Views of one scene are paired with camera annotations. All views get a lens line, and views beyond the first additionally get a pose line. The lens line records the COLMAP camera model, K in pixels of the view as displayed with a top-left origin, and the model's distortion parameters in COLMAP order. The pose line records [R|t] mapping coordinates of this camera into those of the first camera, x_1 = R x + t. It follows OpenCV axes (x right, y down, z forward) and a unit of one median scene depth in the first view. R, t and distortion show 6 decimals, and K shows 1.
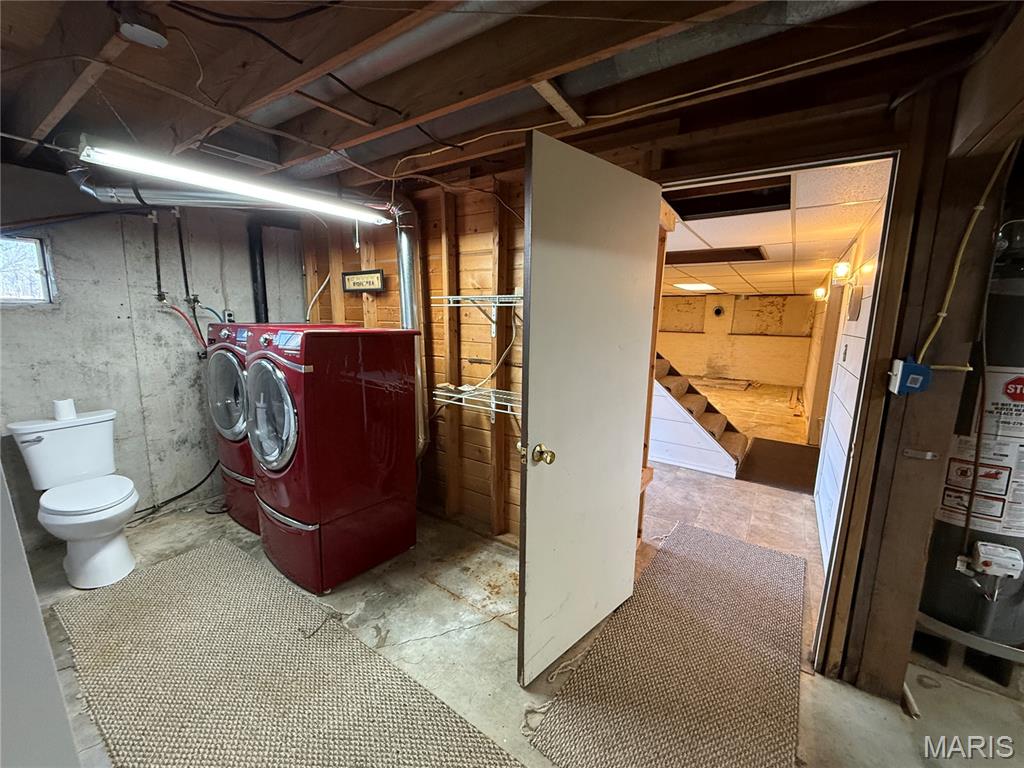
lens RADIAL K [[411.0, 0, 509.5], [0, 411.0, 384.6], [0, 0, 1]] dist [0.000040, -0.000042]
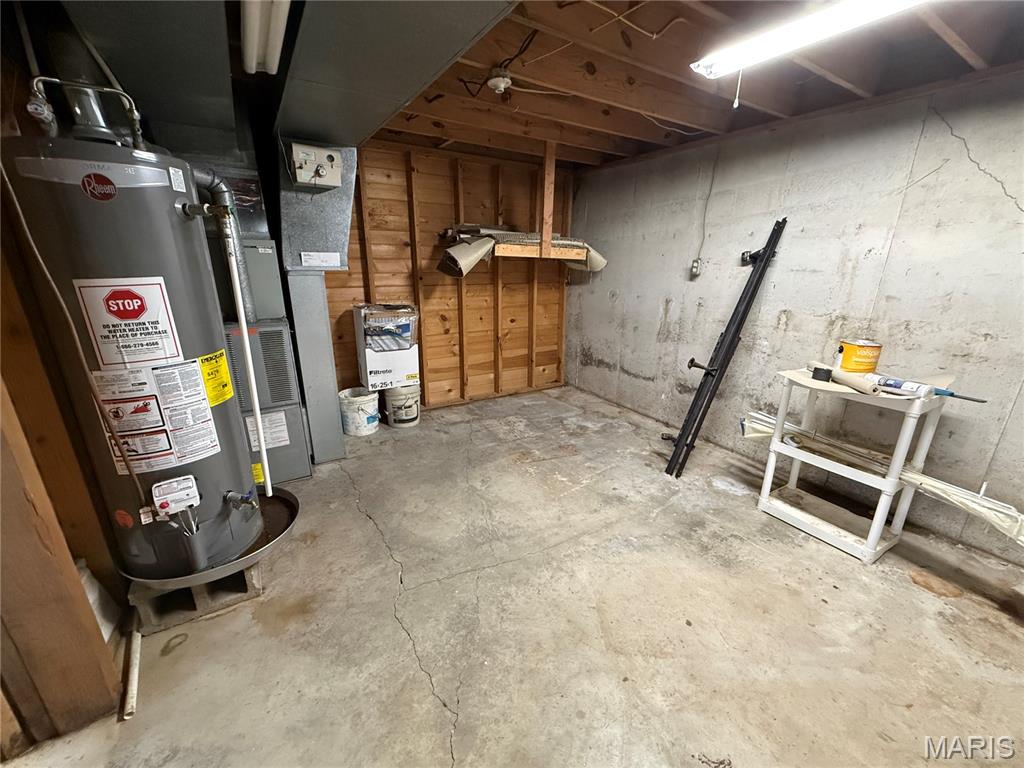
lens RADIAL K [[411.0, 0, 511.4], [0, 411.0, 383.9], [0, 0, 1]] dist [0.000040, -0.000042]
pose [[0.395822, -0.290950, 0.871018, 0.733443], [0.148020, 0.956295, 0.252170, 0.067155], [-0.906319, 0.029114, 0.421589, -0.066555]]
